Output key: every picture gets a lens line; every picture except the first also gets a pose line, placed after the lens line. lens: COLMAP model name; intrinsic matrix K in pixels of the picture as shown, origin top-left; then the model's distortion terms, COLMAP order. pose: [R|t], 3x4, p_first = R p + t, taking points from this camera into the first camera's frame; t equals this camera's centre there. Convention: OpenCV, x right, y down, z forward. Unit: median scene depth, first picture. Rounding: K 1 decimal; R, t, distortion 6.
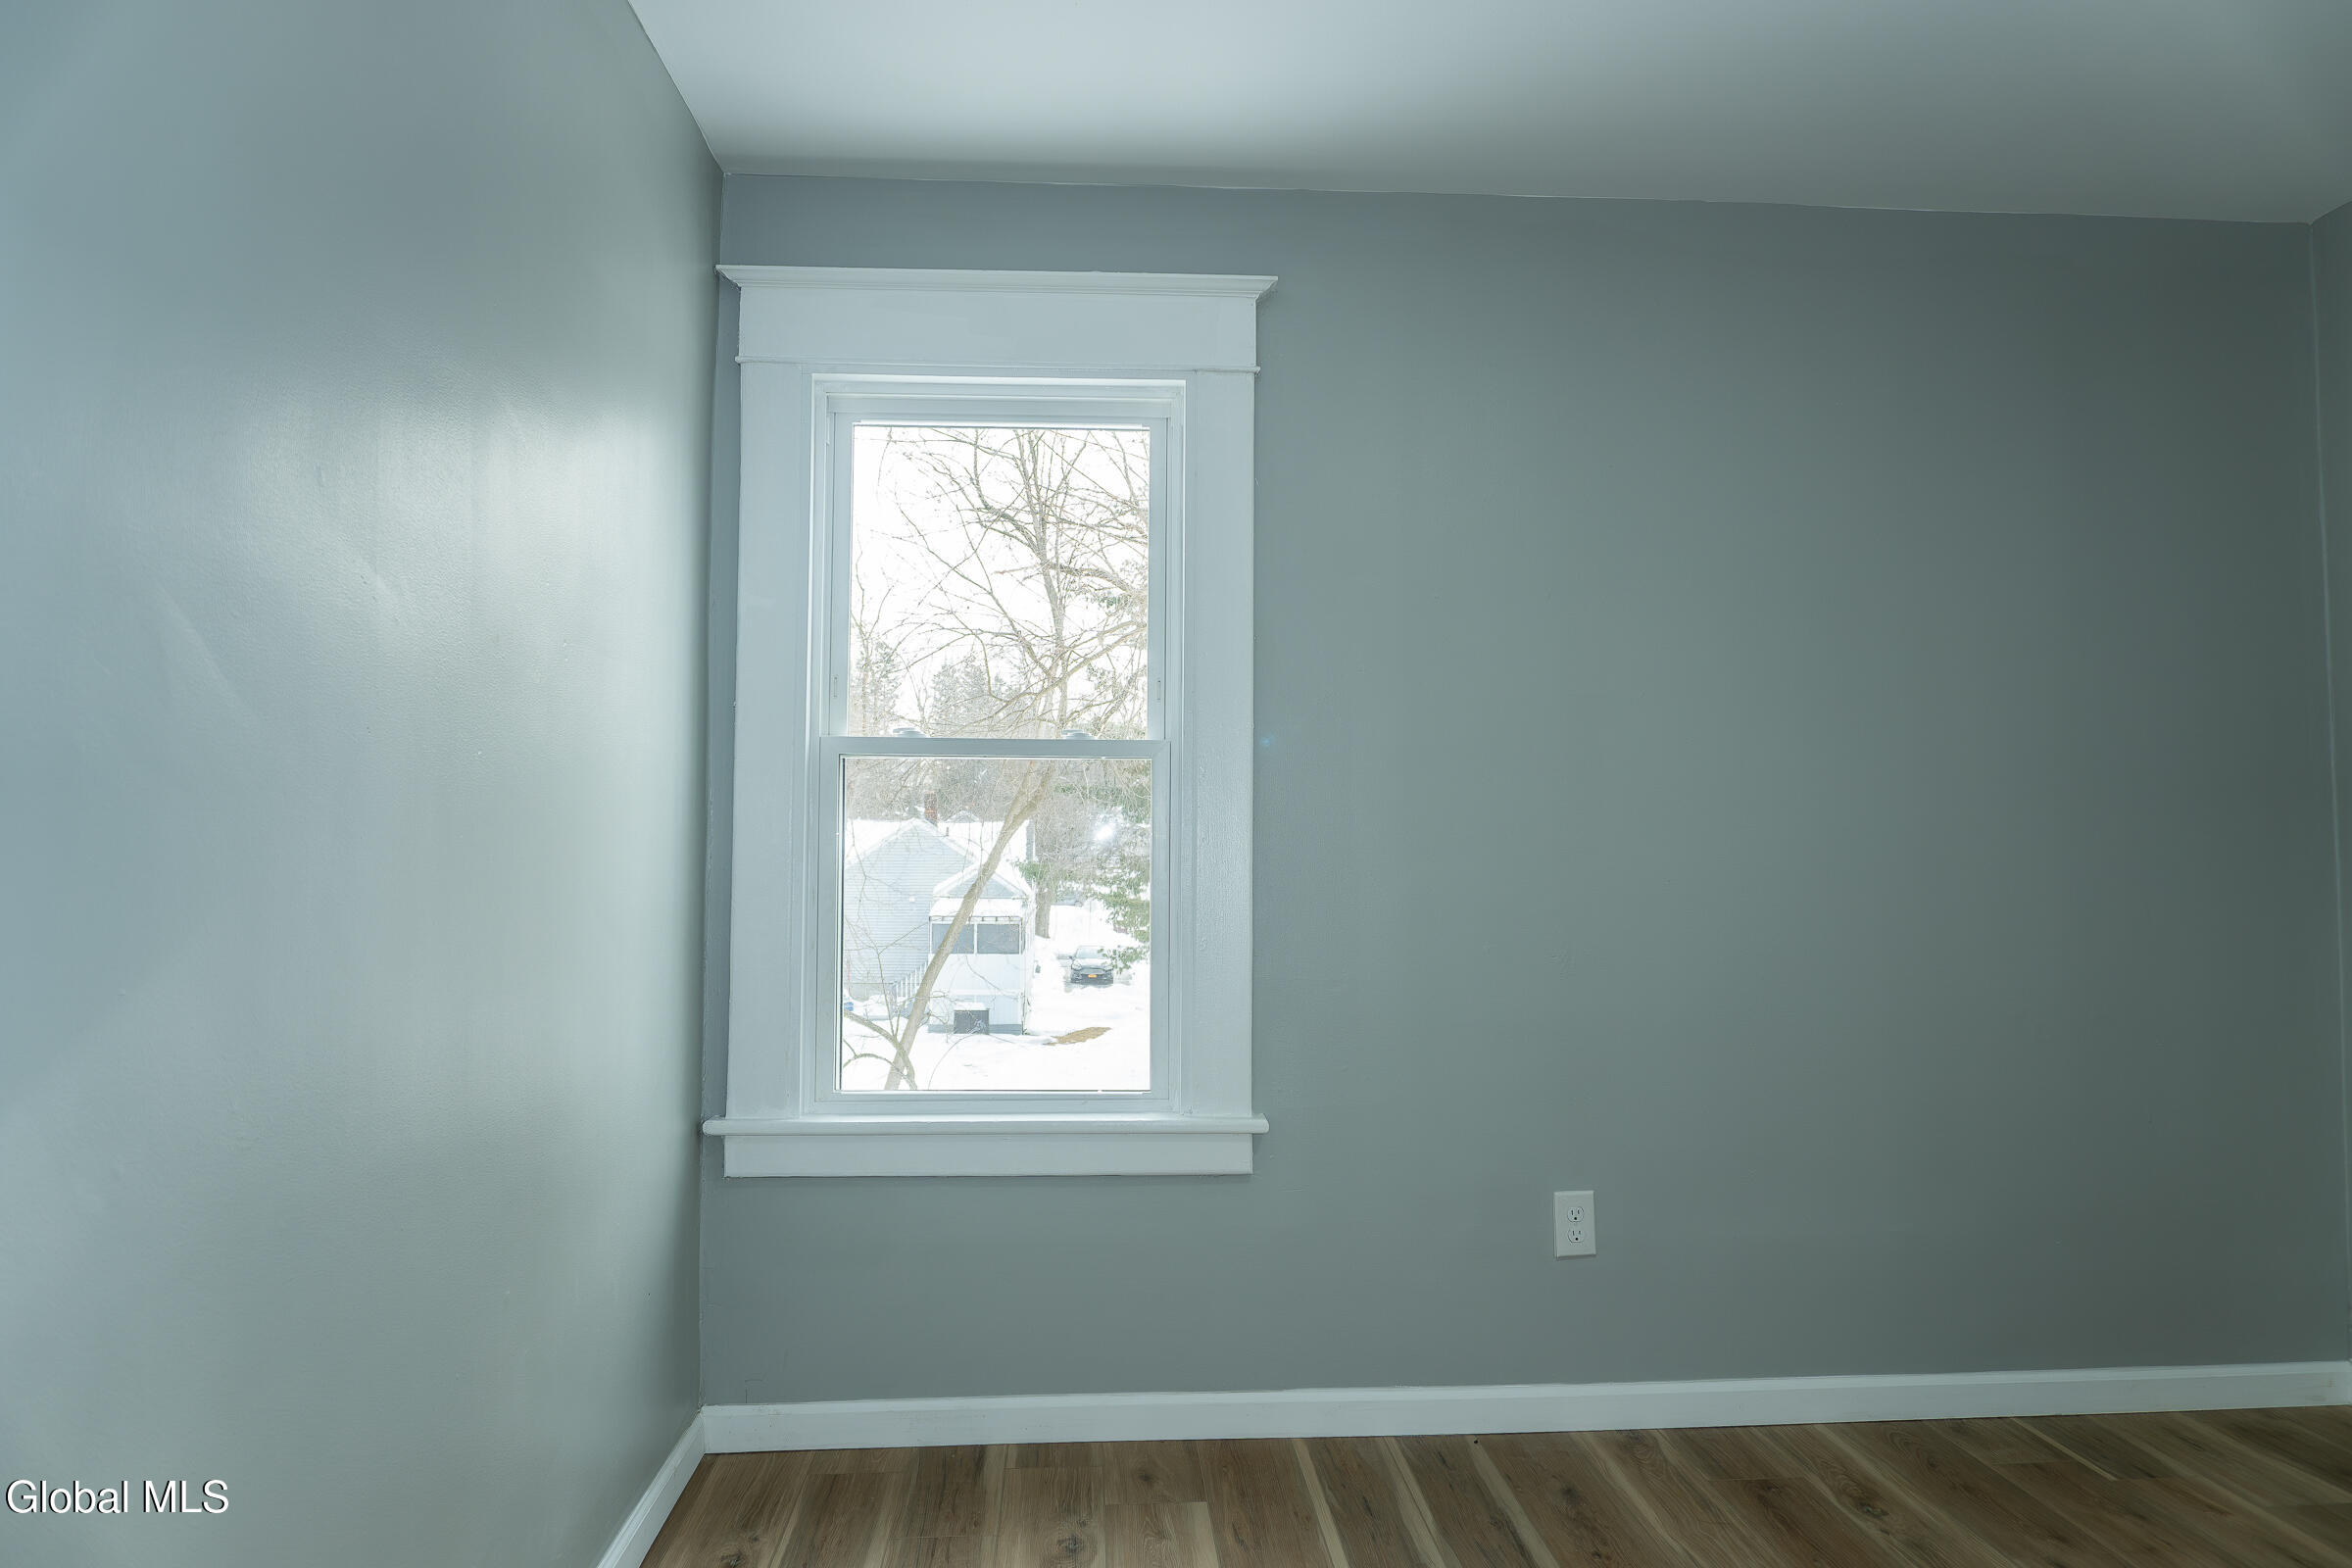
lens RADIAL K [[1581.2, 0, 1173.8], [0, 1581.2, 777.1], [0, 0, 1]] dist [-0.029003, 0.005514]
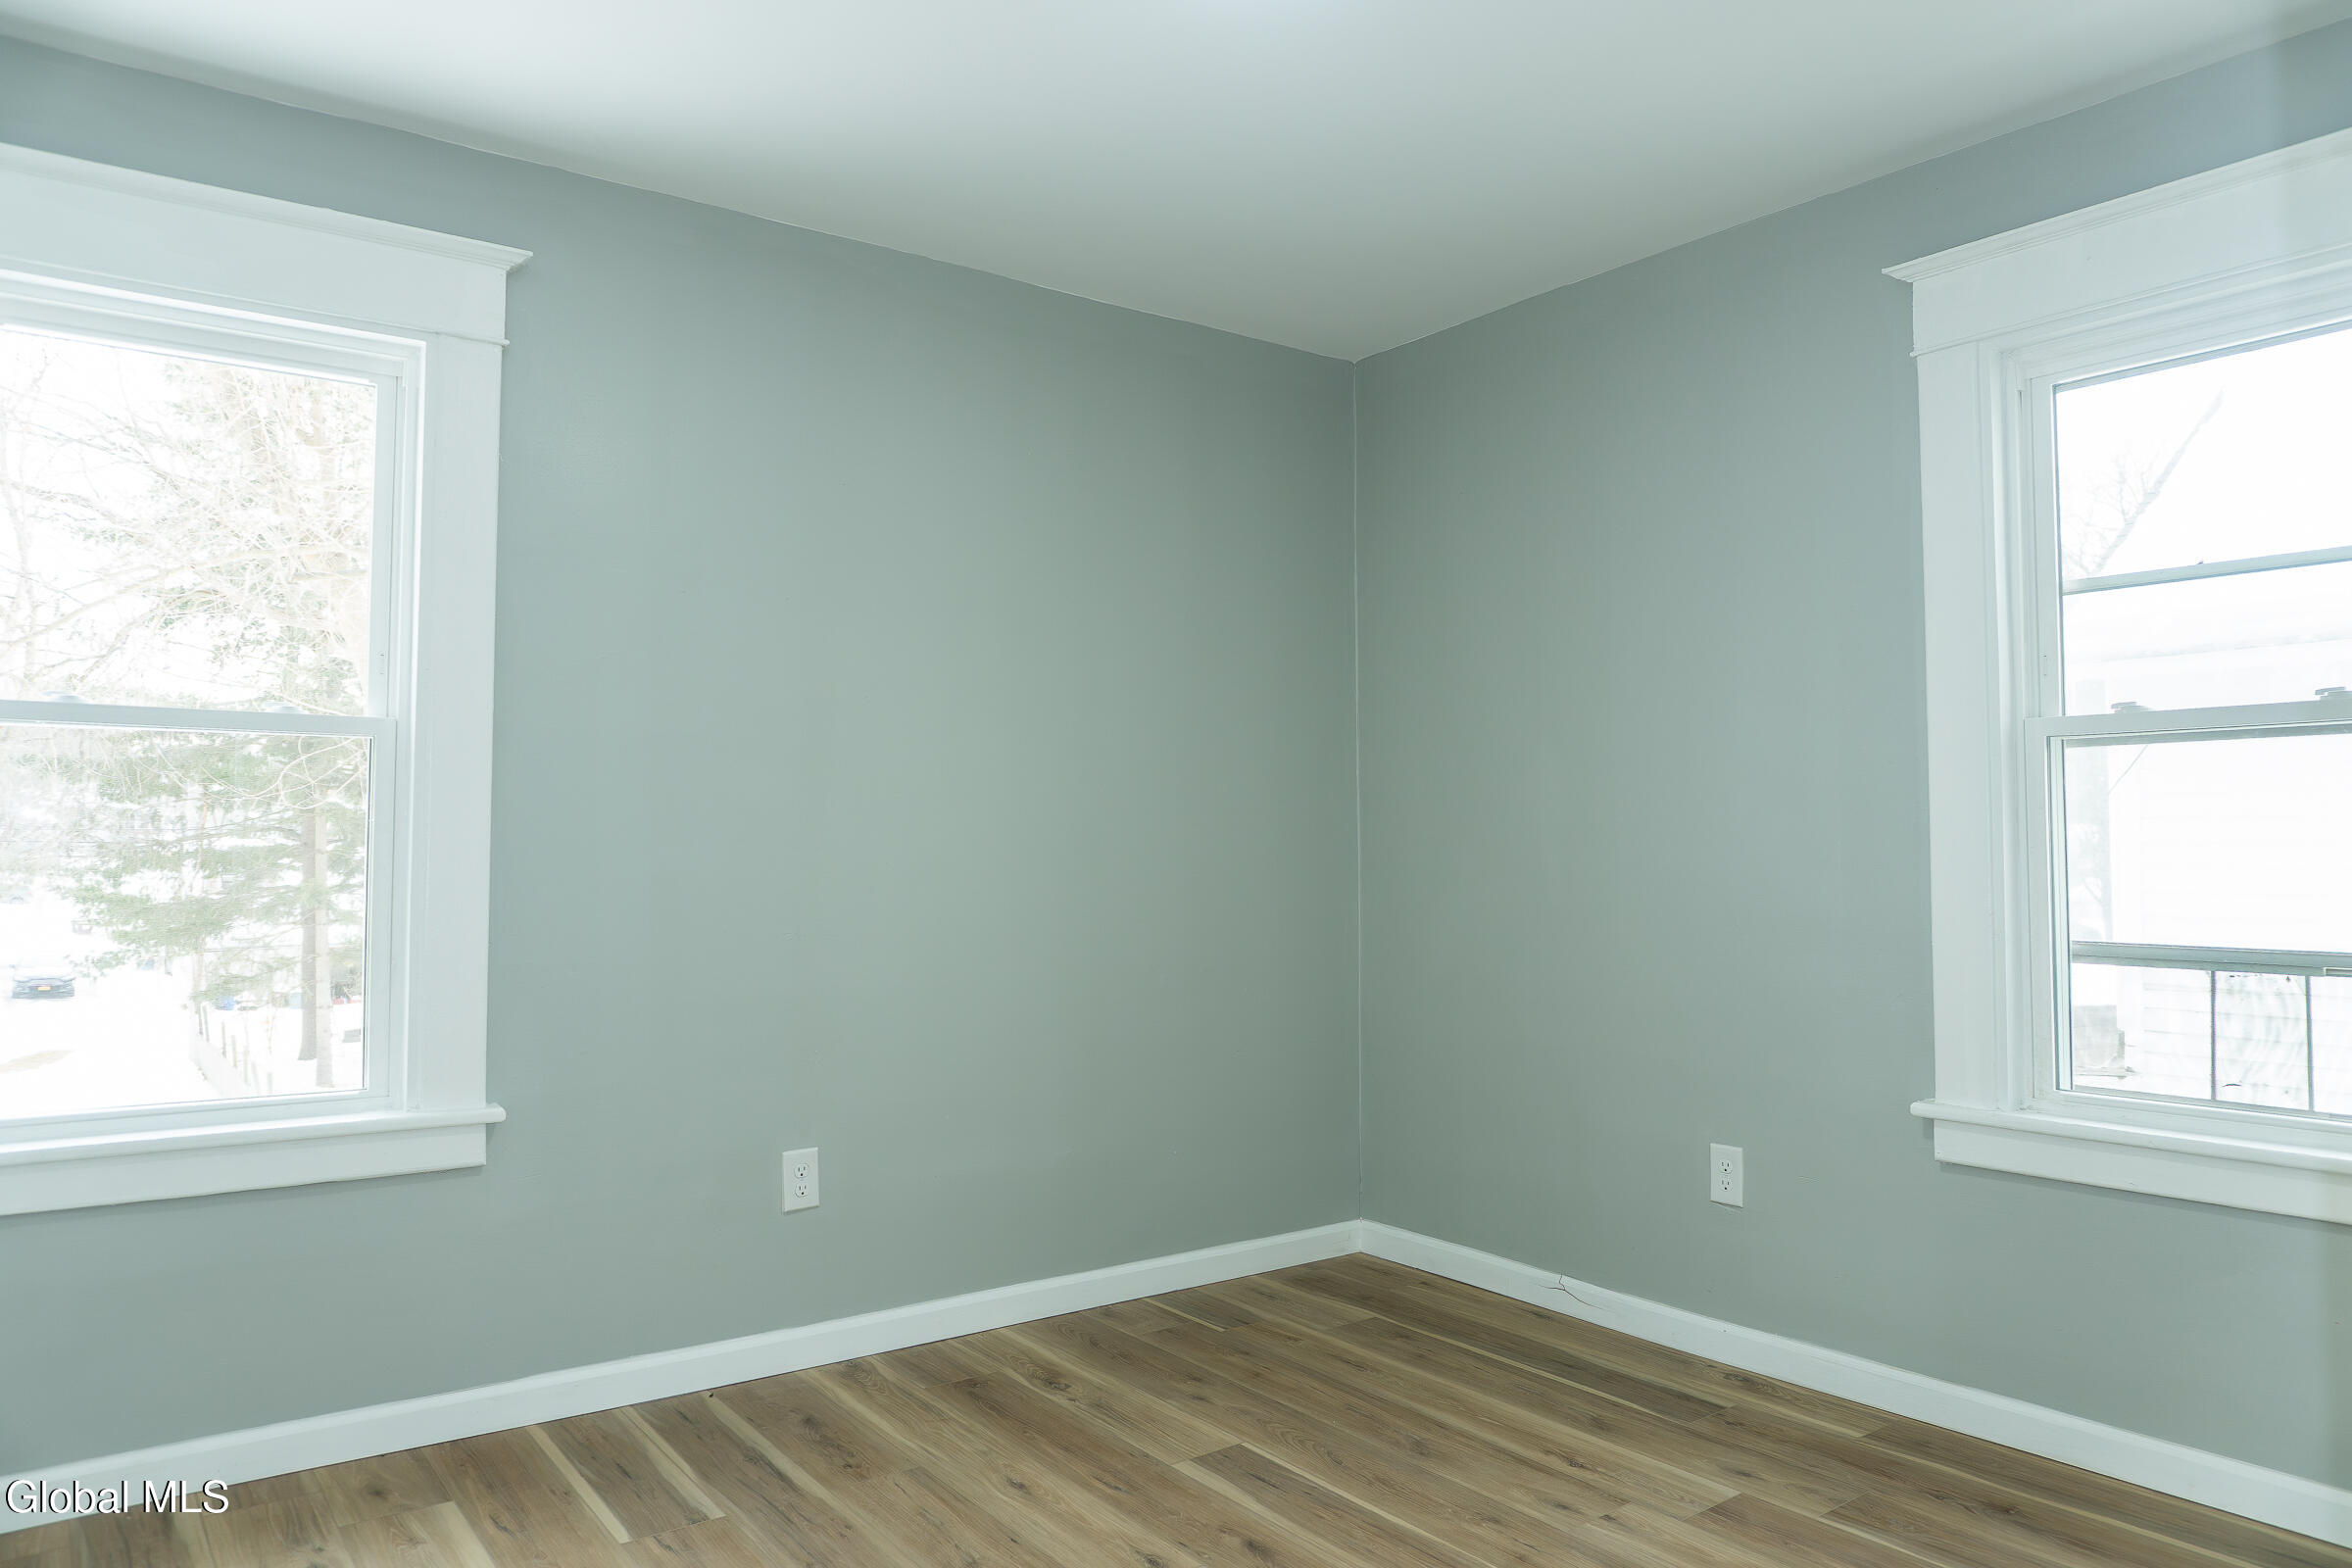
lens RADIAL K [[1581.2, 0, 1188.5], [0, 1581.2, 781.4], [0, 0, 1]] dist [-0.029003, 0.005514]
pose [[0.836040, 0.019681, 0.548315, -0.130532], [-0.026057, 0.999653, 0.003849, -0.001710], [-0.548049, -0.017506, 0.836263, -0.052154]]
